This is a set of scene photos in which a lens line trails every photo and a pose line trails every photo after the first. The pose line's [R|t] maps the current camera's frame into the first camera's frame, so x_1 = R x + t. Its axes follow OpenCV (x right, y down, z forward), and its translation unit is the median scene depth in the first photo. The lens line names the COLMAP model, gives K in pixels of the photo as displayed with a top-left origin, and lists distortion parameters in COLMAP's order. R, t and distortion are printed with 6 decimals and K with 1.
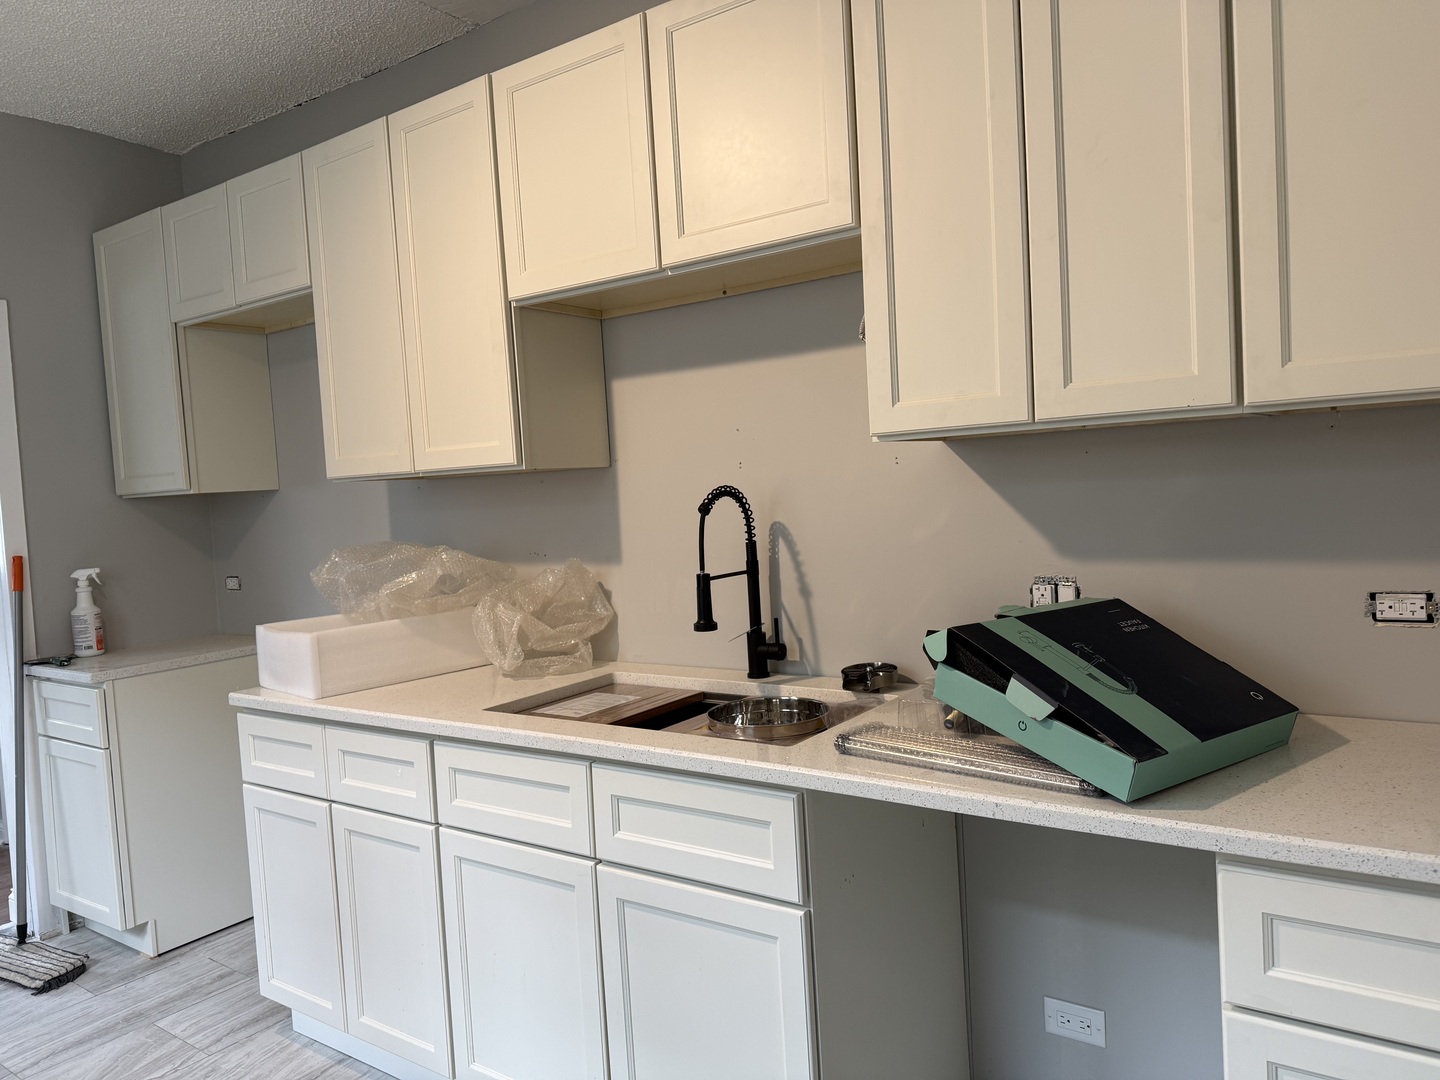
lens RADIAL K [[1009.2, 0, 720.0], [0, 1009.2, 540.0], [0, 0, 1]] dist [0.030077, -0.003559]
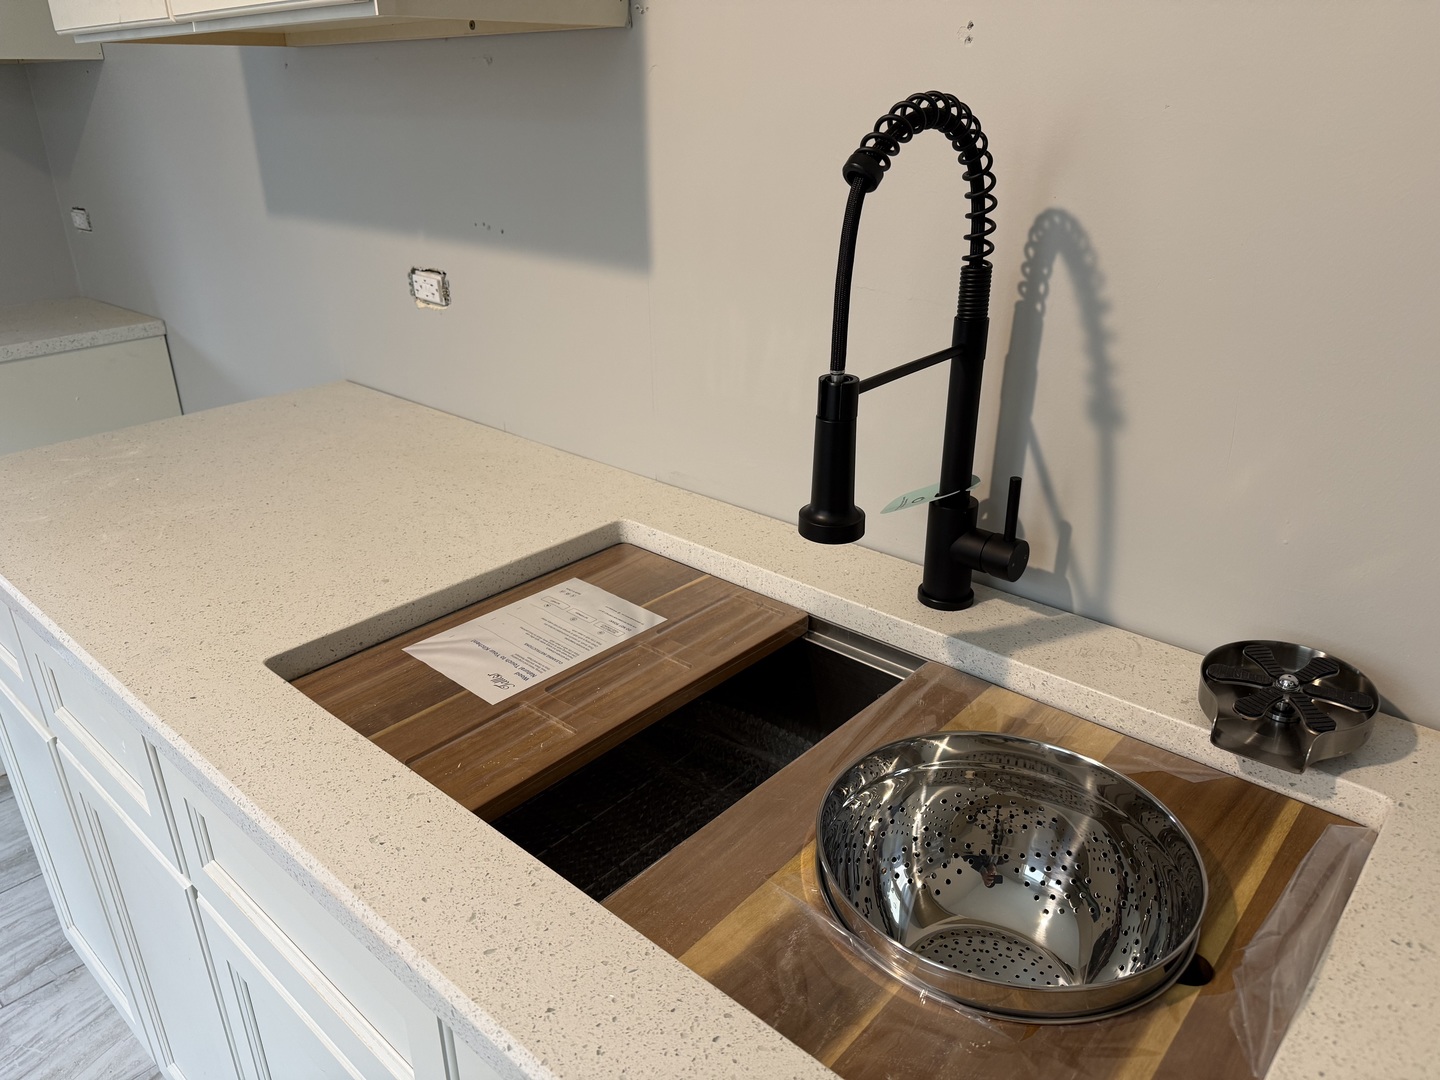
lens RADIAL K [[1009.2, 0, 720.0], [0, 1009.2, 540.0], [0, 0, 1]] dist [0.030077, -0.003559]
pose [[0.992202, 0.089100, -0.087163, -0.020364], [-0.052282, 0.932304, 0.357878, -0.031833], [0.113149, -0.350530, 0.929691, 0.616806]]
